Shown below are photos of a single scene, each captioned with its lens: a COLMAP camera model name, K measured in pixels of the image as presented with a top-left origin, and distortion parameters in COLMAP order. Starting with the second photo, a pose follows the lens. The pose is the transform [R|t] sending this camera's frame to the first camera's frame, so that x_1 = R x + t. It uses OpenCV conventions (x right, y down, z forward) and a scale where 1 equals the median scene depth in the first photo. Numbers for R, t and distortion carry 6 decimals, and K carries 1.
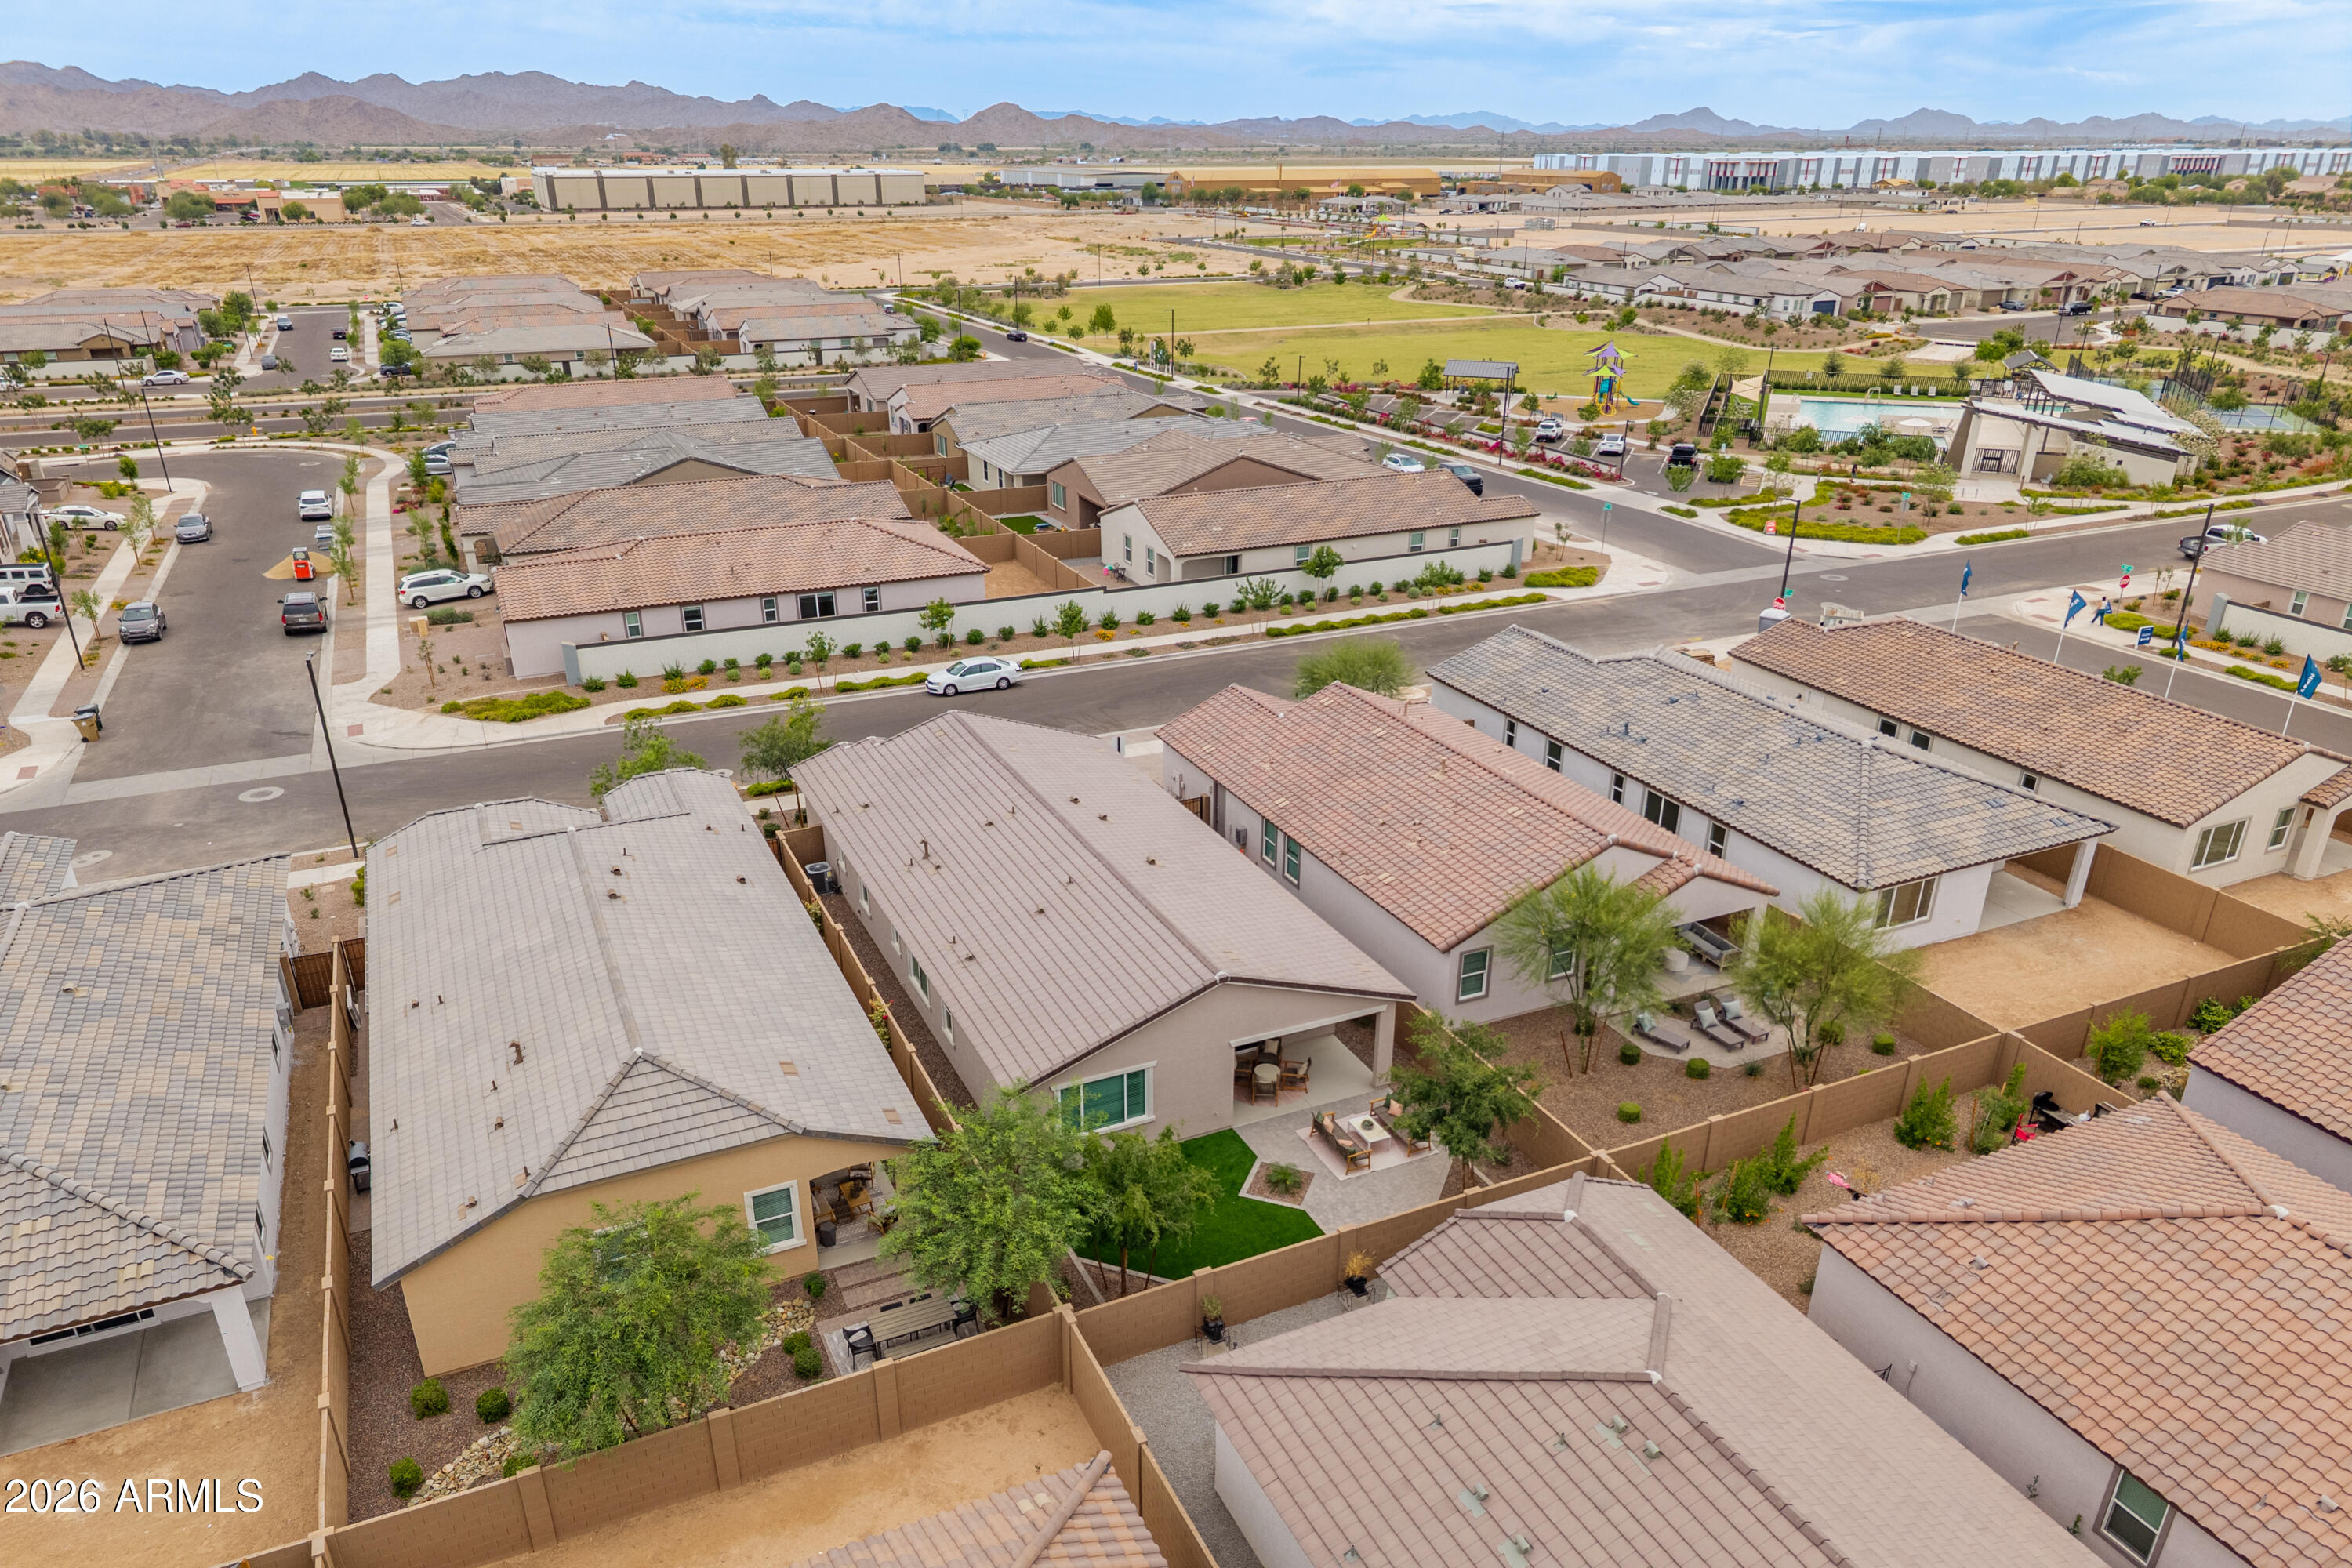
lens RADIAL K [[1579.0, 0, 1179.0], [0, 1579.0, 896.5], [0, 0, 1]] dist [0.027148, -0.025842]
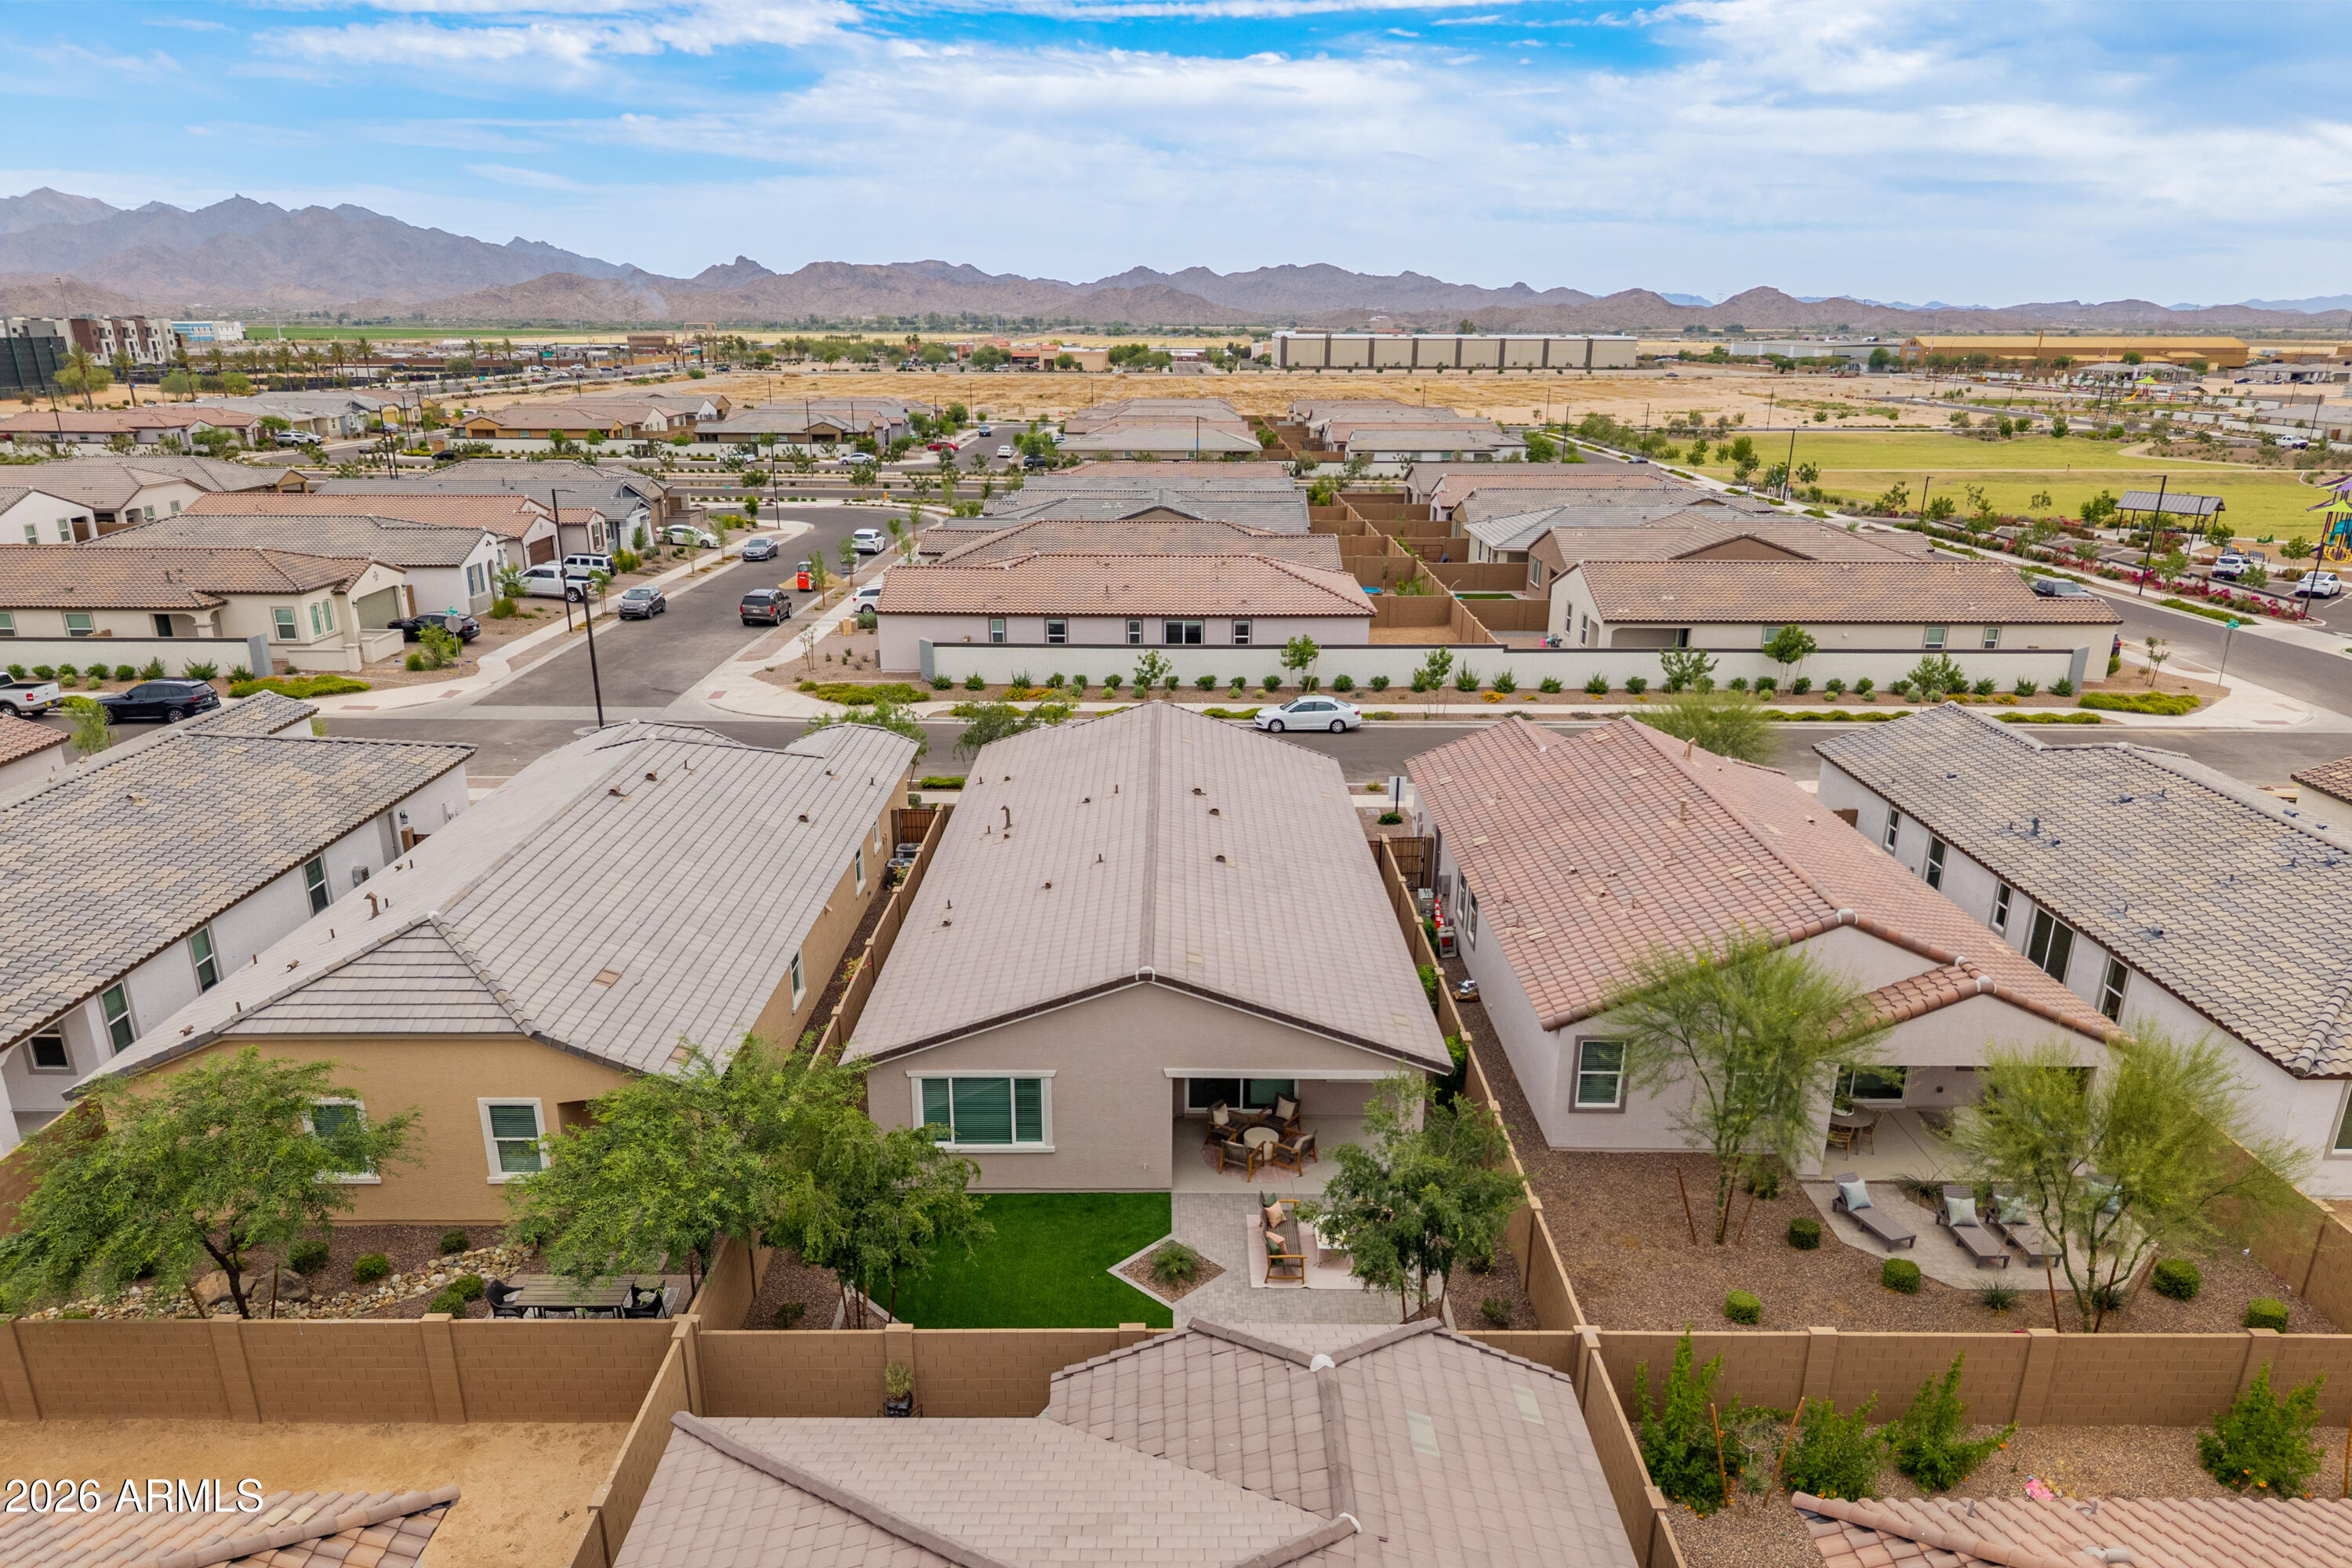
lens RADIAL K [[1579.0, 0, 1174.5], [0, 1579.0, 893.0], [0, 0, 1]] dist [0.027148, -0.025842]
pose [[0.906881, 0.146476, -0.395109, 0.150464], [-0.185722, 0.980597, -0.062752, 0.026597], [0.378250, 0.130289, 0.916489, 0.144666]]
